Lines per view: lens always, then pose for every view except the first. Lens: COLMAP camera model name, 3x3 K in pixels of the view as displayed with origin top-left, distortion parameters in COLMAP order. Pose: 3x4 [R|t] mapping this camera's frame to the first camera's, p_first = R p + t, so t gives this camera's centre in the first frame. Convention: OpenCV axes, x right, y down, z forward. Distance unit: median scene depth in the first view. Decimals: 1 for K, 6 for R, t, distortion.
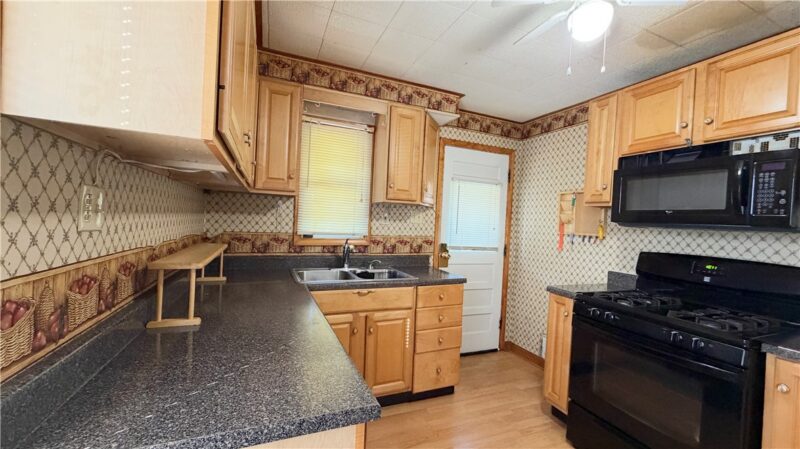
lens RADIAL K [[318.8, 0, 404.3], [0, 318.8, 223.8], [0, 0, 1]] dist [0.001304, -0.000076]
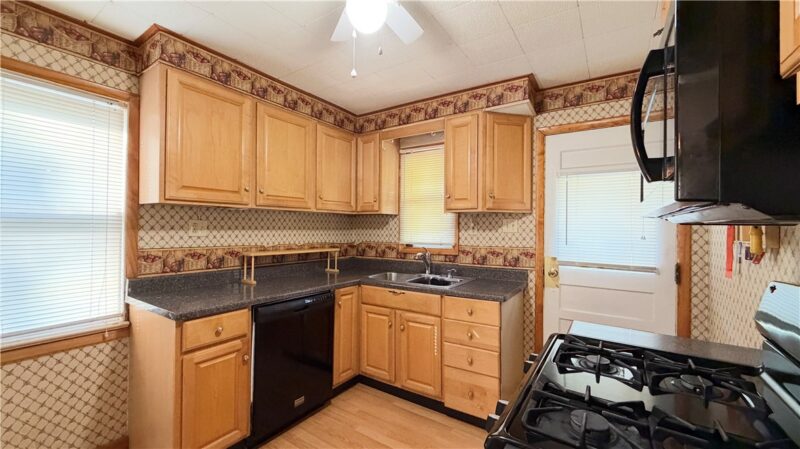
lens RADIAL K [[318.8, 0, 404.5], [0, 318.8, 225.1], [0, 0, 1]] dist [0.001304, -0.000076]
pose [[0.554509, -0.050728, -0.830630, 0.655405], [0.006349, 0.998369, -0.056733, 0.027979], [0.832154, 0.026186, 0.553927, 0.282240]]
